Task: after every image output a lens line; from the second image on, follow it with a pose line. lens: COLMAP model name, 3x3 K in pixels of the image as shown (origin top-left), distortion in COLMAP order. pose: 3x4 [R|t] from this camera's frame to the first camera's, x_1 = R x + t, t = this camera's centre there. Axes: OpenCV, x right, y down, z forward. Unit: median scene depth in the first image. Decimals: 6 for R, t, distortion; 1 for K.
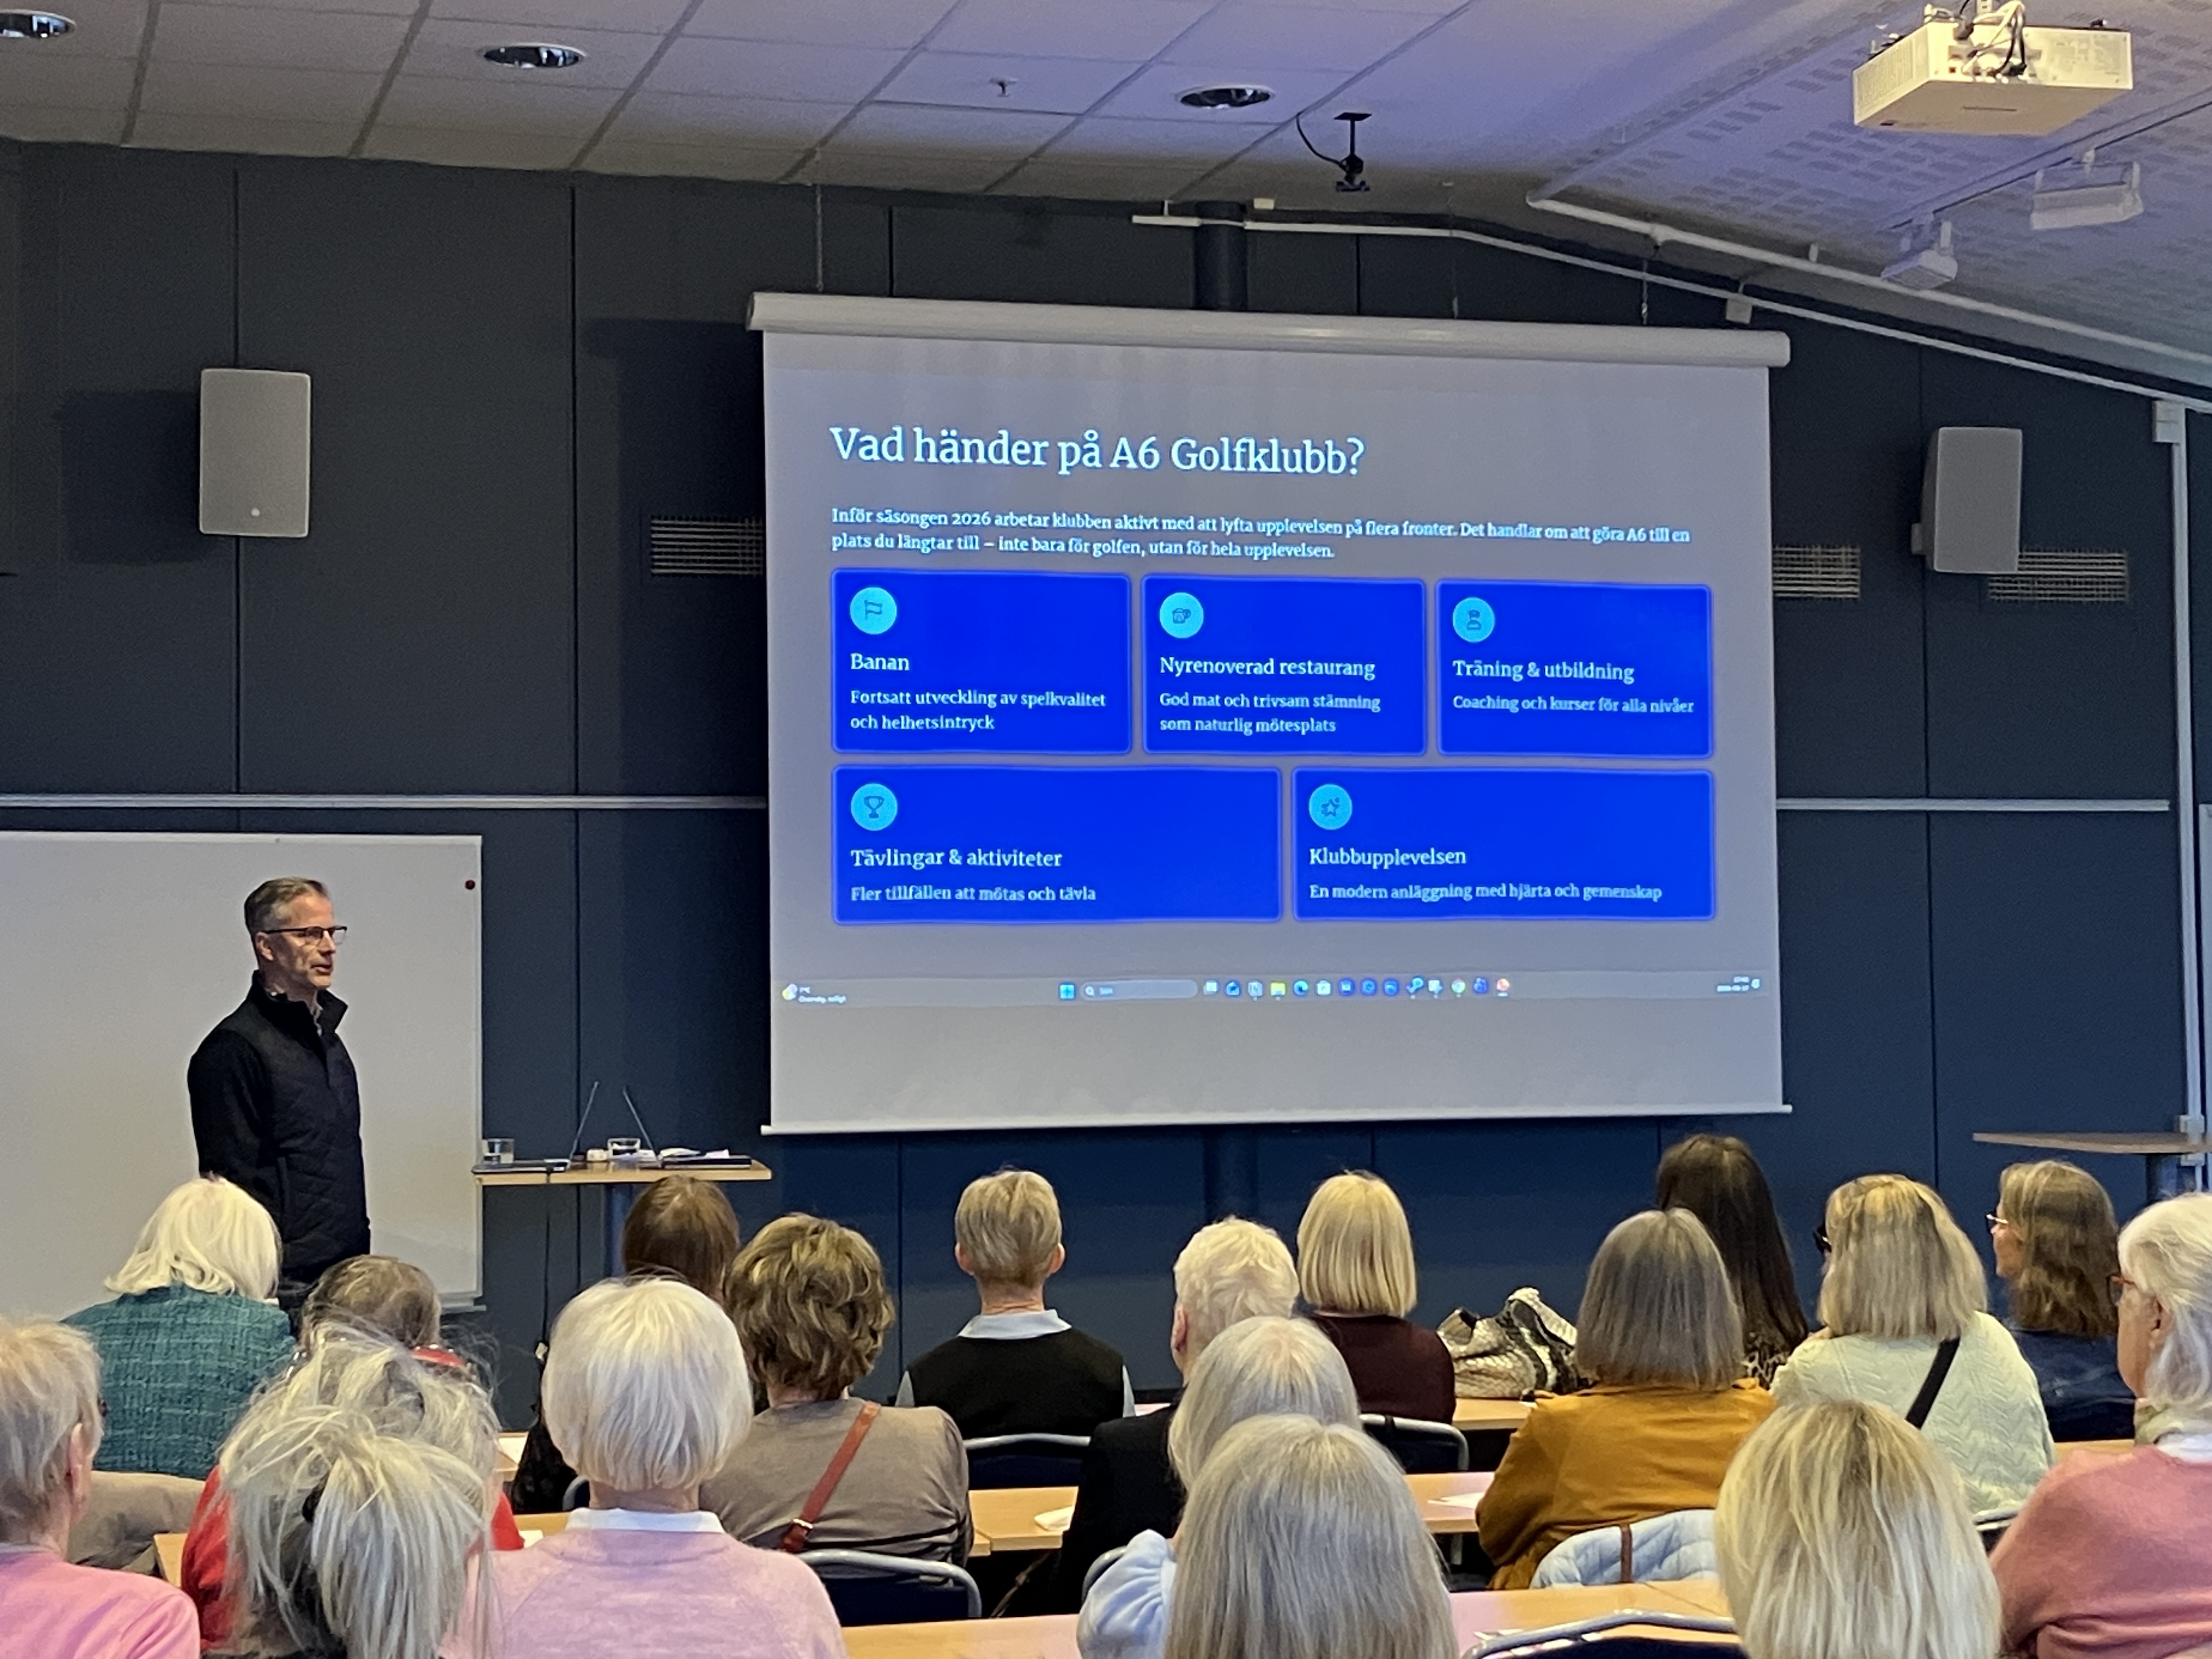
lens RADIAL K [[3920.3, 0, 1106.0], [0, 3920.3, 829.5], [0, 0, 1]] dist [0.286242, -1.524572]
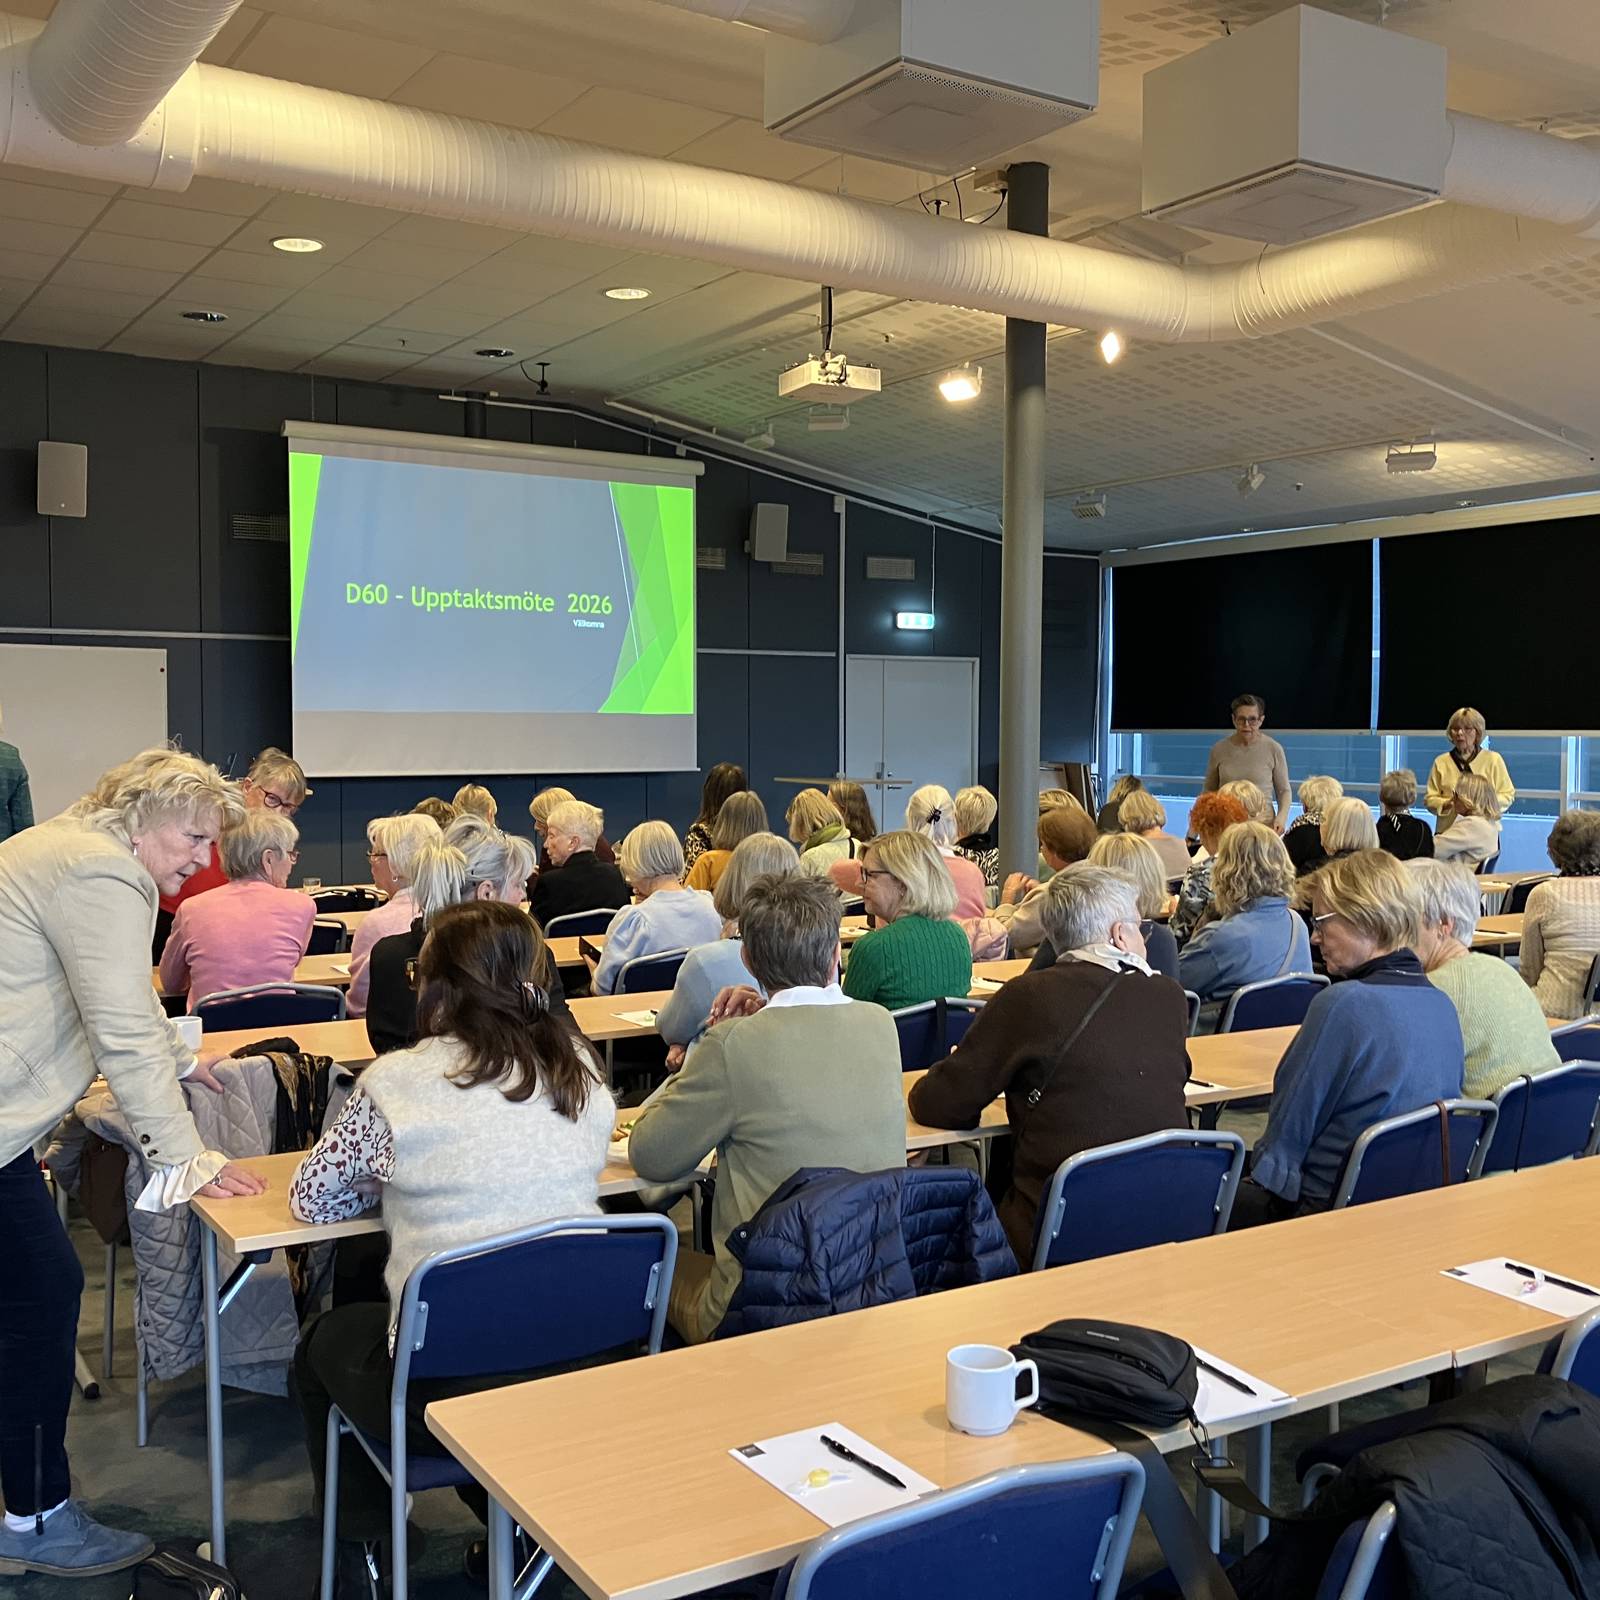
lens RADIAL K [[1701.7, 0, 767.3], [0, 1701.7, 806.7], [0, 0, 1]] dist [0.014654, -0.040001]
pose [[0.962756, 0.003354, 0.270349, -0.083430], [-0.028608, 0.995573, 0.089527, -0.006047], [-0.268852, -0.093927, 0.958591, -0.067931]]
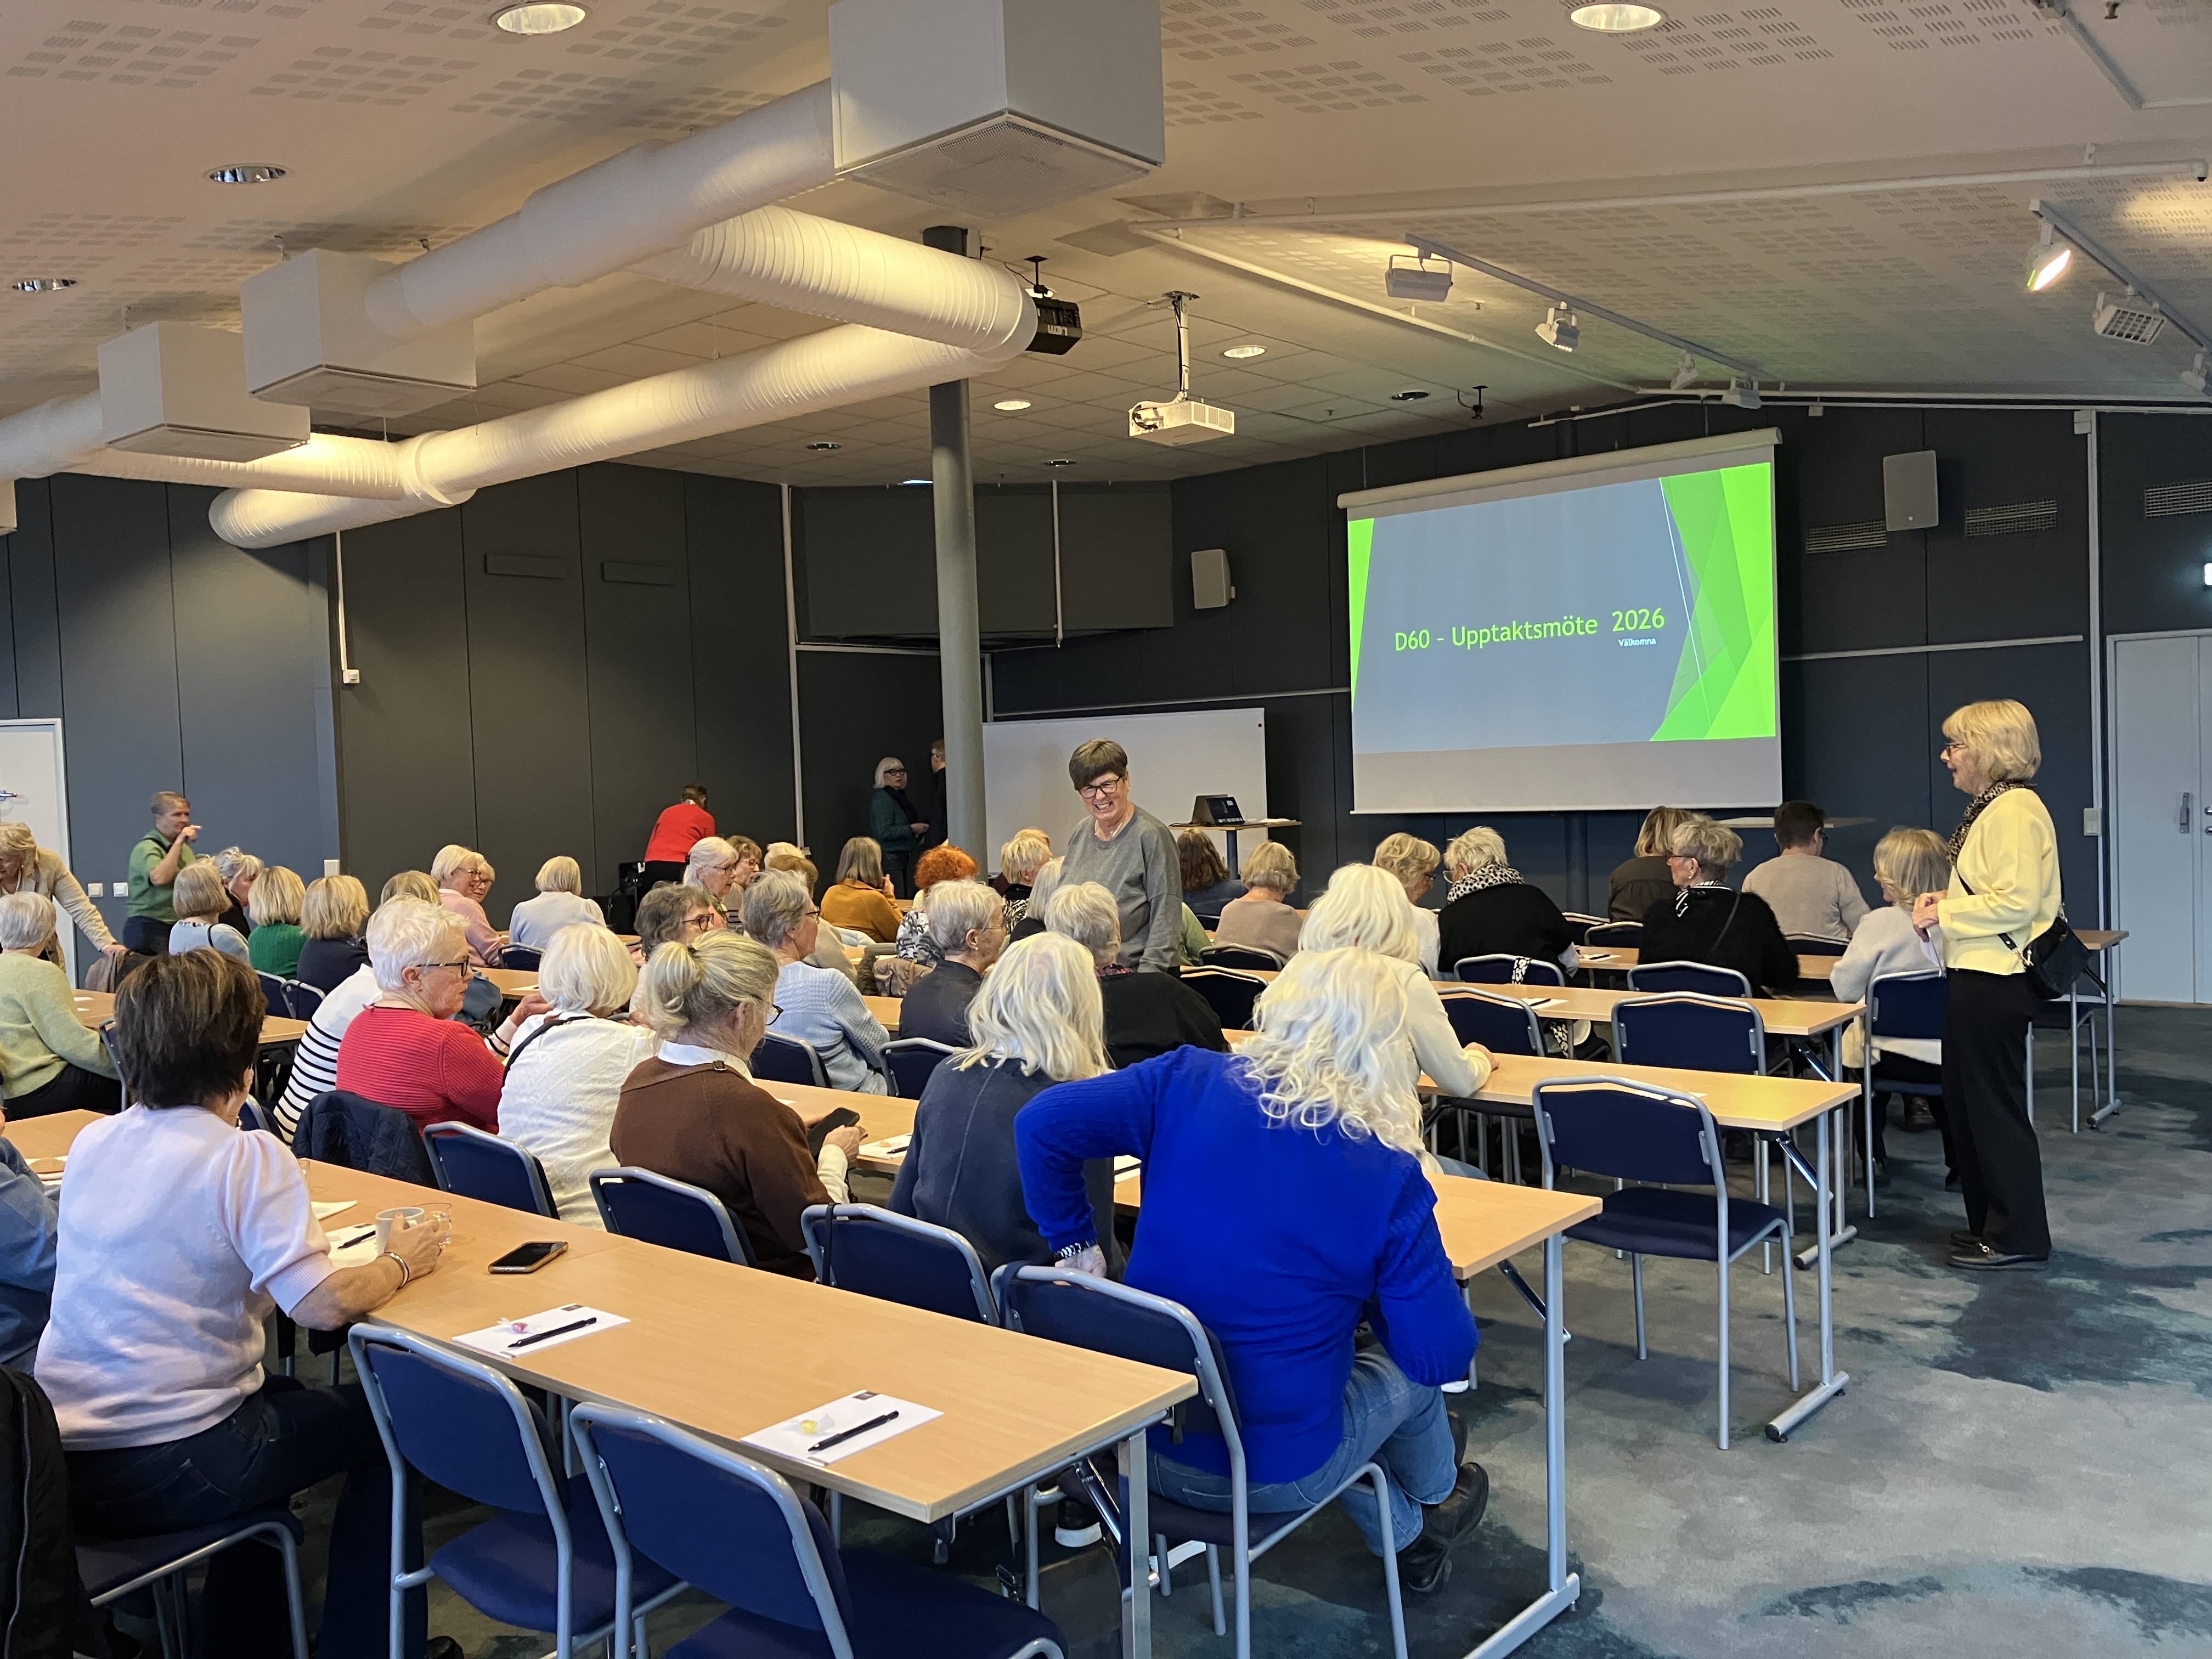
lens RADIAL K [[1786.6, 0, 1106.0], [0, 1786.6, 829.5], [0, 0, 1]] dist [-0.005443, -0.005747]
pose [[0.543707, 0.017228, -0.839098, 0.795922], [0.069425, 0.995440, 0.065424, -0.002989], [0.836398, -0.093826, 0.540032, 0.202858]]
